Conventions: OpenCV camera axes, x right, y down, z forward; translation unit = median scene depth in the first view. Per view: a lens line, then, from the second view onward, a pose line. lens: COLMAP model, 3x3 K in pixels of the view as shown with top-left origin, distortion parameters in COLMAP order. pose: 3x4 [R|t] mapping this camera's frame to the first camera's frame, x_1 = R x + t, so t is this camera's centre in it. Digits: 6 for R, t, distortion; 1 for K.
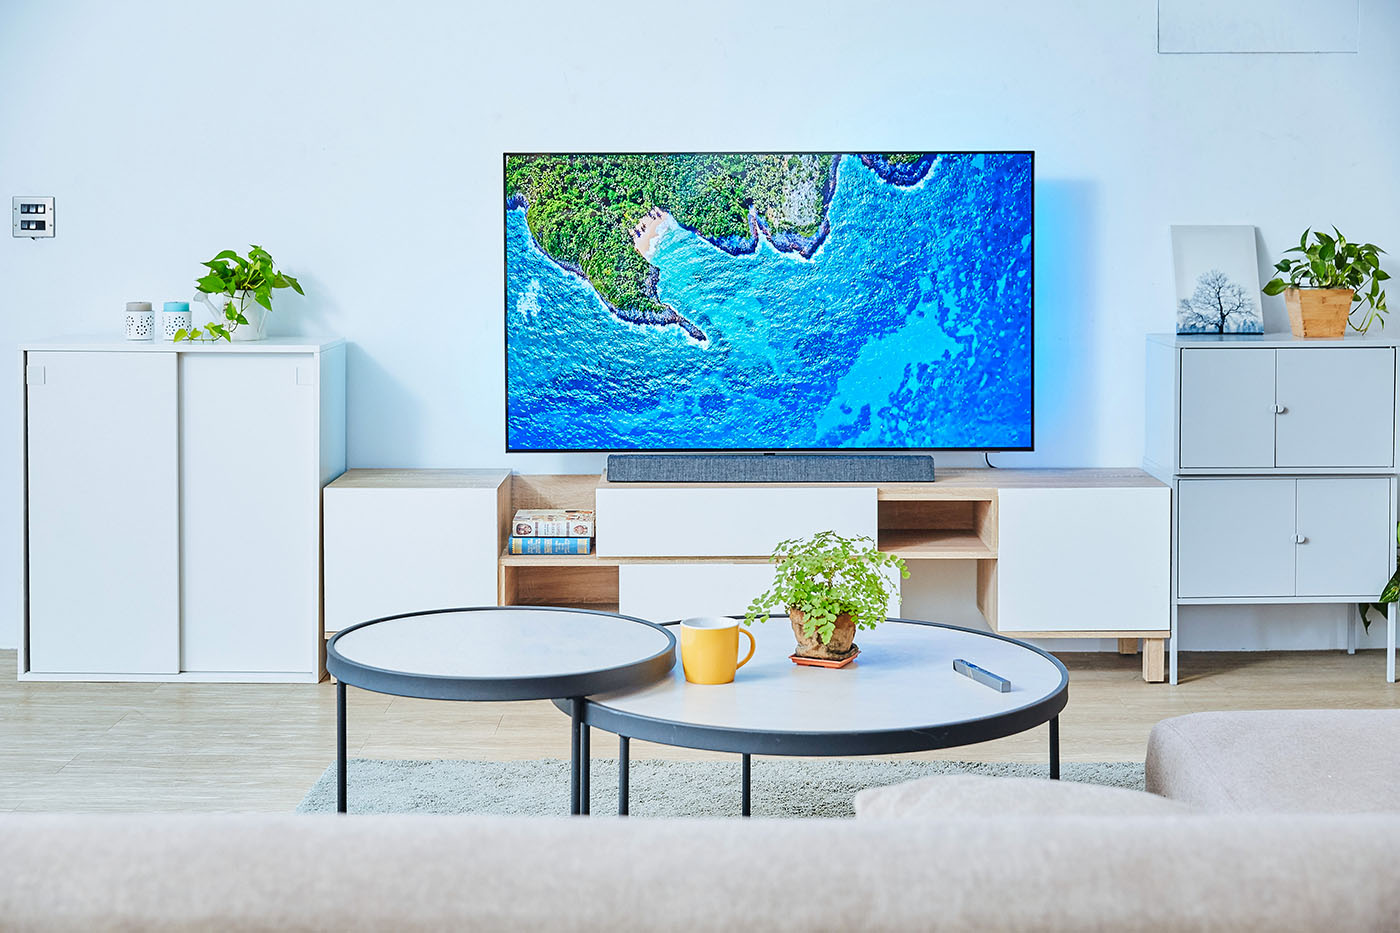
lens RADIAL K [[2102.1, 0, 700.0], [0, 2102.1, 466.5], [0, 0, 1]] dist [0.009842, -0.056732]
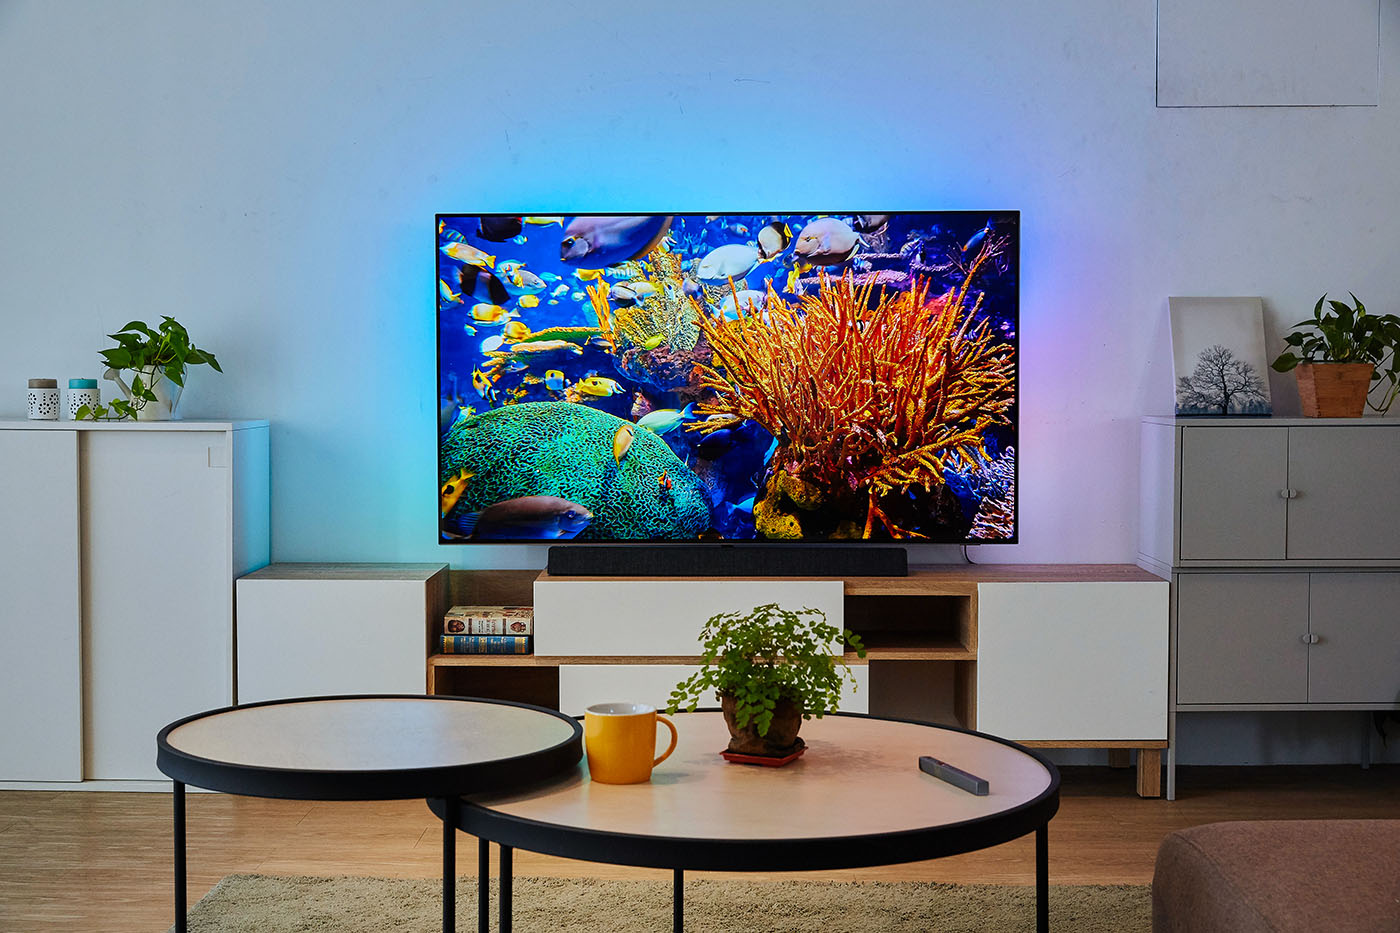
lens RADIAL K [[1953.5, 0, 659.2], [0, 1953.5, 623.6], [0, 0, 1]] dist [-0.005524, -0.024684]
pose [[0.999723, 0.004383, -0.023118, 0.024032], [-0.004256, 0.999976, 0.005522, 0.023777], [0.023142, -0.005422, 0.999717, 0.154574]]
